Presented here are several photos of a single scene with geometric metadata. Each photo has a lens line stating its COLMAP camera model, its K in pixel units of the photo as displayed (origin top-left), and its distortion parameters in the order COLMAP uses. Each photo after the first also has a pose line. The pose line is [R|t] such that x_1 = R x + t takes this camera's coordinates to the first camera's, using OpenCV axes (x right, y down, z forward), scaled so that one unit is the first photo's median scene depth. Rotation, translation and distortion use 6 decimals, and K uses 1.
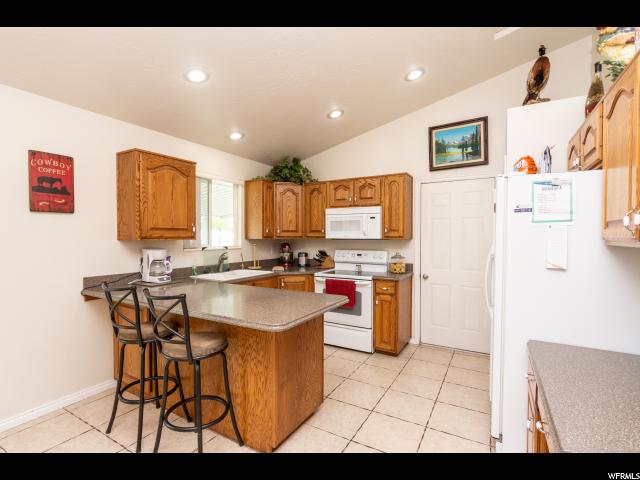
lens RADIAL K [[308.0, 0, 320.0], [0, 308.0, 240.0], [0, 0, 1]] dist [-0.001162, -0.001698]
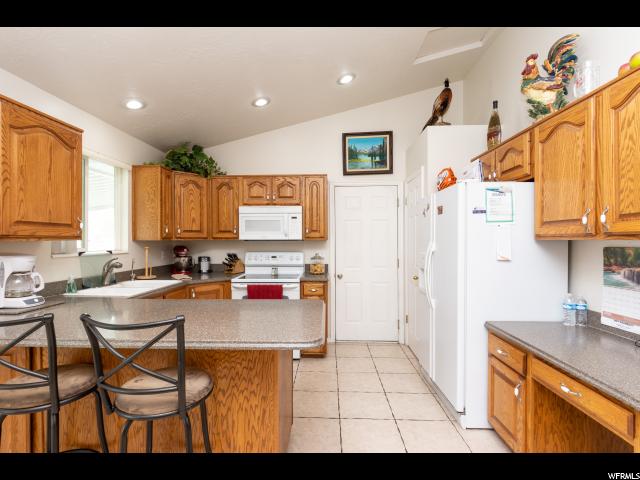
lens RADIAL K [[308.0, 0, 320.0], [0, 308.0, 240.0], [0, 0, 1]] dist [-0.001162, -0.001698]
pose [[0.888274, -0.003620, 0.459300, -0.200835], [0.009628, 0.999896, -0.010740, 0.008668], [-0.459213, 0.013962, 0.888216, 0.110454]]
